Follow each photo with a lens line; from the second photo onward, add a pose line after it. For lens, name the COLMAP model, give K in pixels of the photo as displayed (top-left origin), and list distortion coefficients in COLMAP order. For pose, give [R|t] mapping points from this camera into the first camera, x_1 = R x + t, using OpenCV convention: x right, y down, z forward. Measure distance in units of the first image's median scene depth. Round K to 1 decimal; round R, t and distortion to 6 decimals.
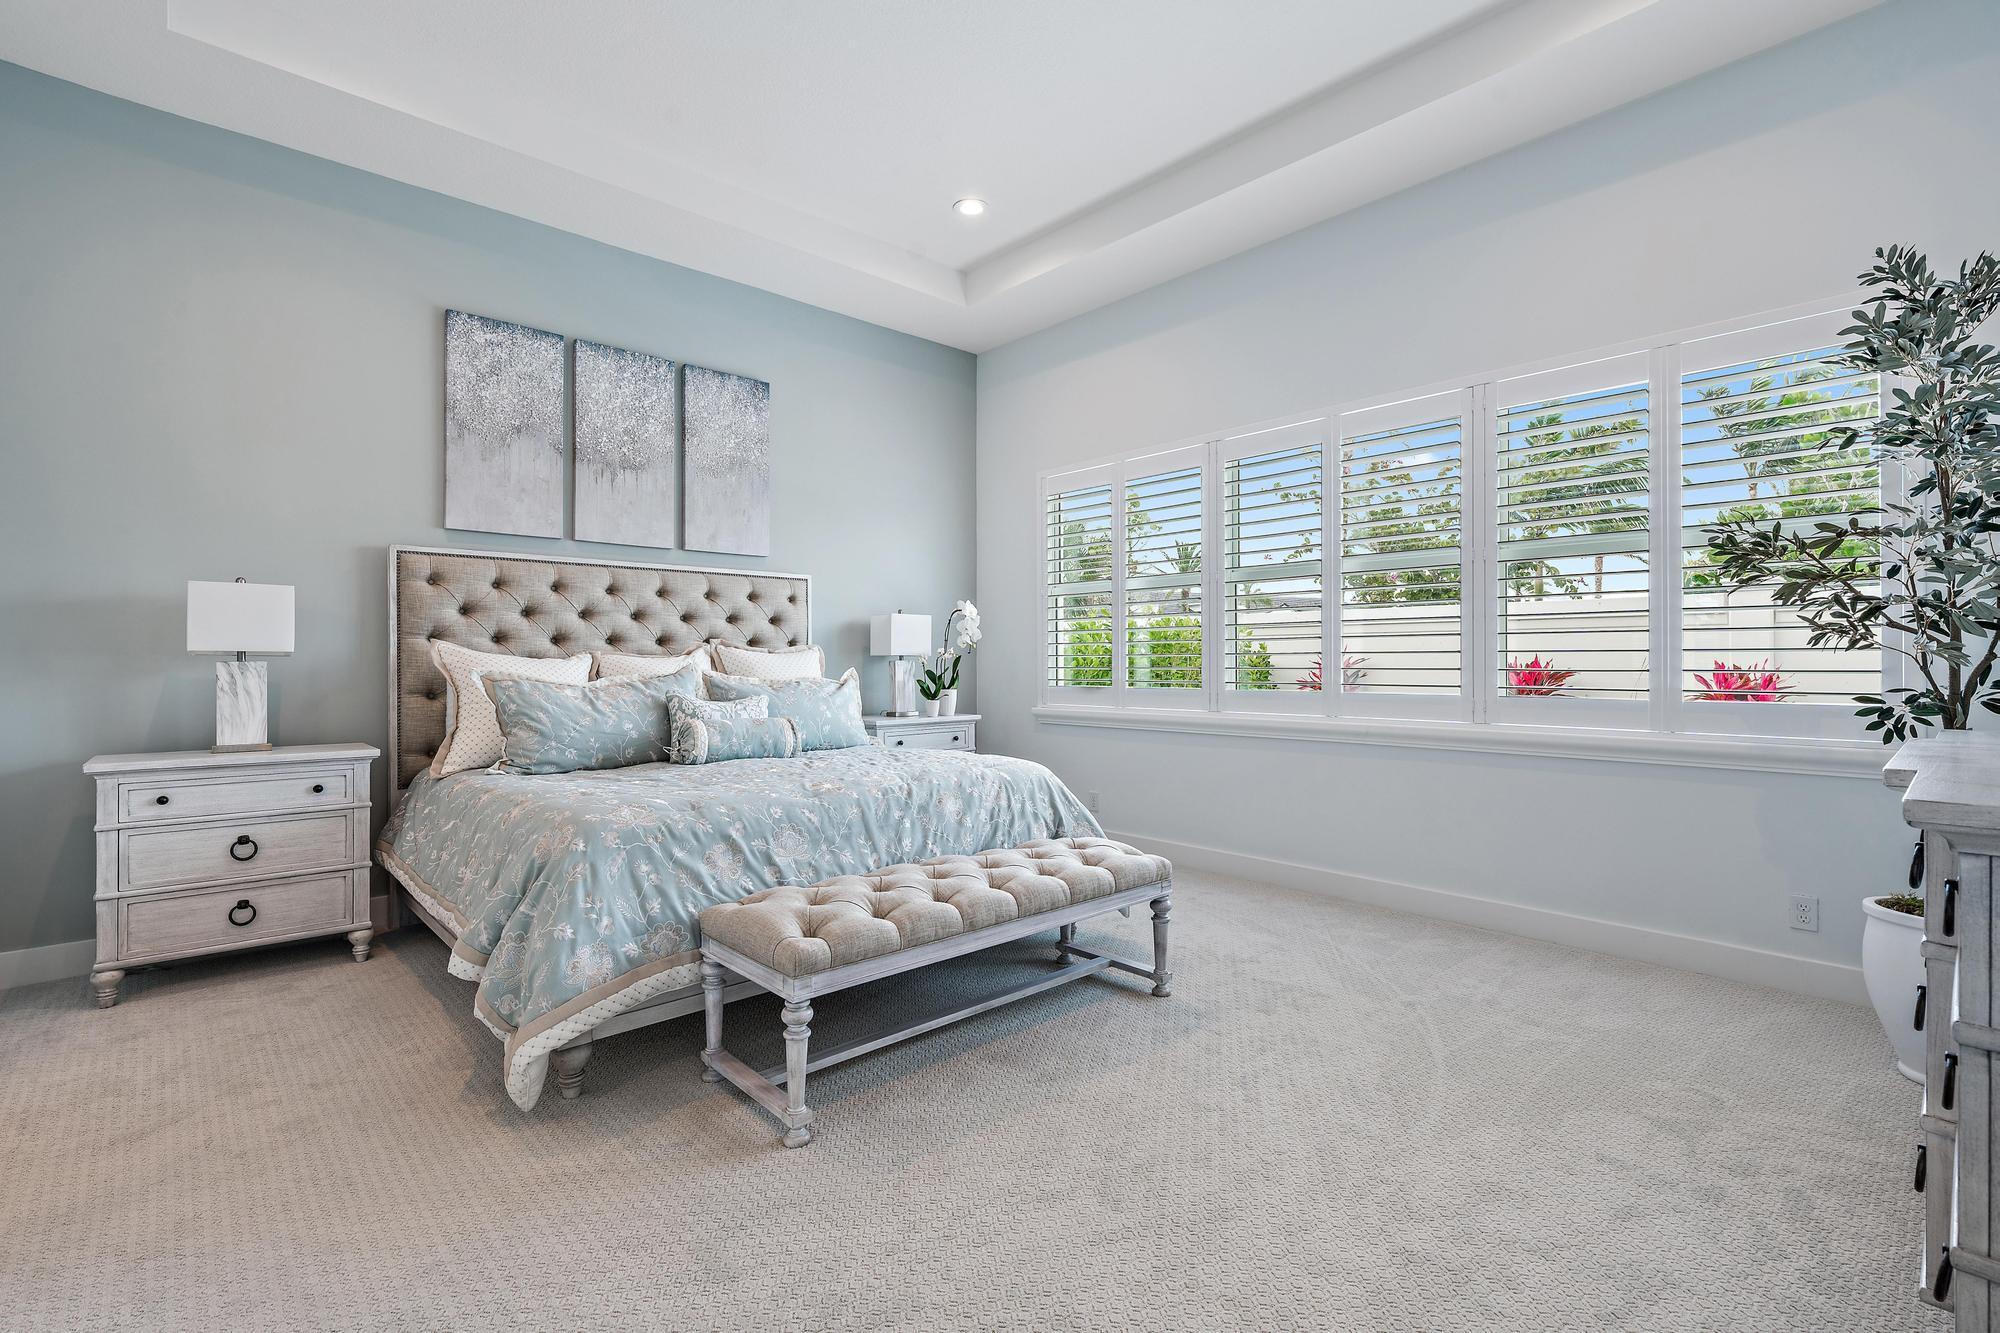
lens RADIAL K [[907.8, 0, 997.0], [0, 907.8, 658.9], [0, 0, 1]] dist [0.002343, -0.000823]
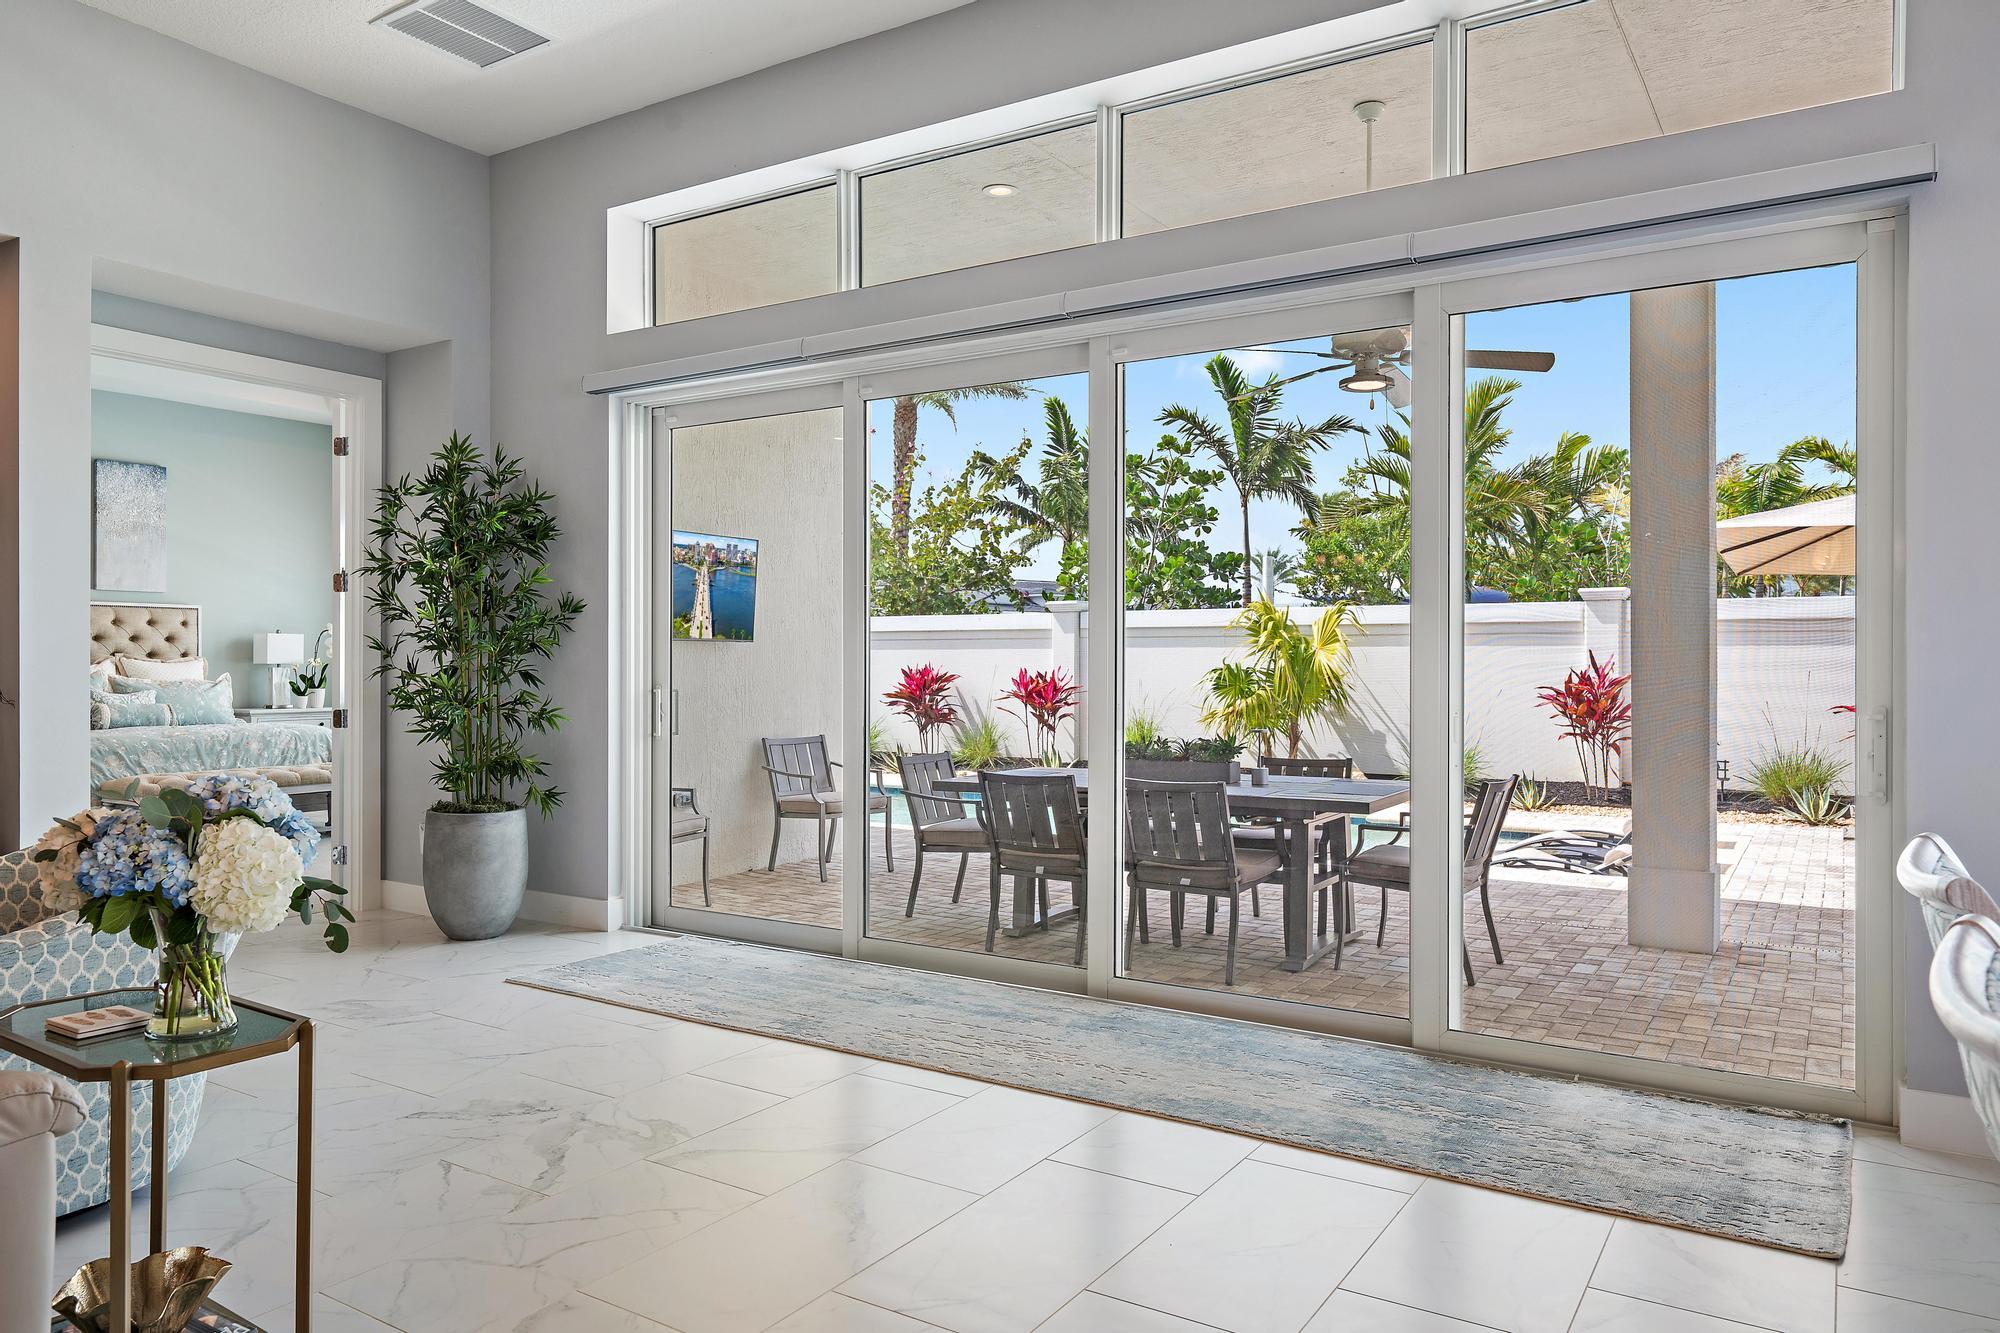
lens RADIAL K [[1343.3, 0, 992.8], [0, 1343.3, 666.4], [0, 0, 1]] dist [0.002578, 0.003661]
pose [[0.968876, 0.000954, 0.247546, 0.491797], [-0.002366, 0.999983, 0.005406, -0.014651], [-0.247536, -0.005824, 0.968861, -1.381697]]
